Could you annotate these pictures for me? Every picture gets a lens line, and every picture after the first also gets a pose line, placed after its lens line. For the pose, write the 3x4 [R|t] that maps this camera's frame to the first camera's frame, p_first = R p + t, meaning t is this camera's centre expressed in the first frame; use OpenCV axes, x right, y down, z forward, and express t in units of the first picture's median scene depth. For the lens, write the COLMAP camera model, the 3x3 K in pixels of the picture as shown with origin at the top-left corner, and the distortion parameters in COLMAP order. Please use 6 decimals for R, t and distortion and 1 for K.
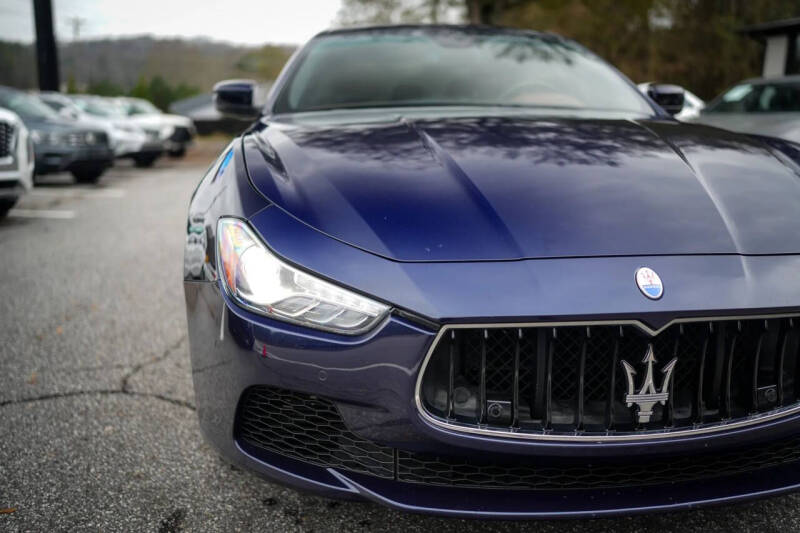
lens RADIAL K [[740.4, 0, 400.0], [0, 740.4, 266.5], [0, 0, 1]] dist [-0.075293, 0.011166]
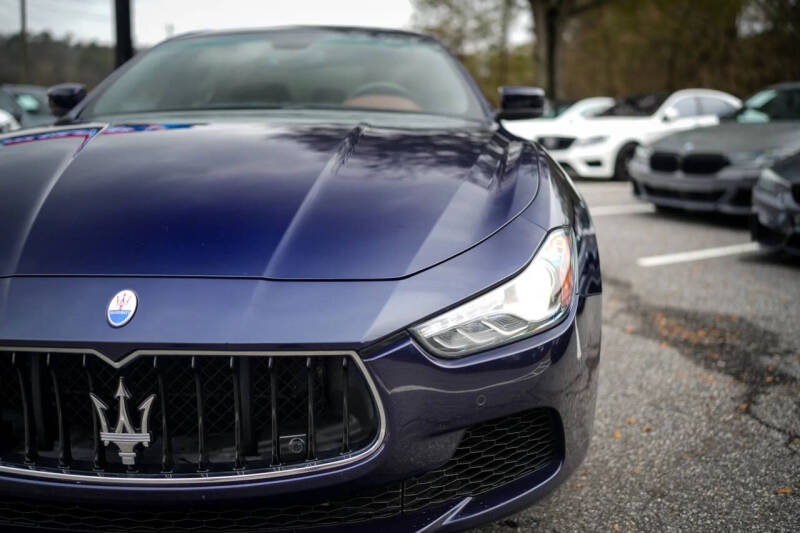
lens RADIAL K [[775.5, 0, 400.0], [0, 775.5, 296.6], [0, 0, 1]] dist [-0.056747, 0.013445]
pose [[0.992189, 0.038676, -0.118600, 0.771208], [-0.037018, 0.999184, 0.016144, -0.019192], [0.119128, -0.011628, 0.992811, 0.112262]]
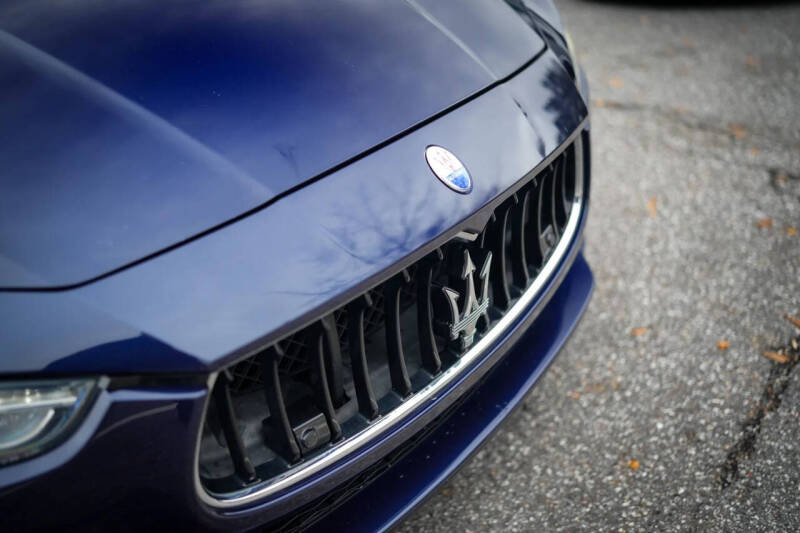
lens RADIAL K [[740.4, 0, 400.0], [0, 740.4, 266.5], [0, 0, 1]] dist [-0.075293, 0.011166]
pose [[0.707994, -0.412732, 0.573059, -0.121653], [0.198754, 0.895098, 0.399120, -0.178892], [-0.677674, -0.168676, 0.715756, 0.517680]]
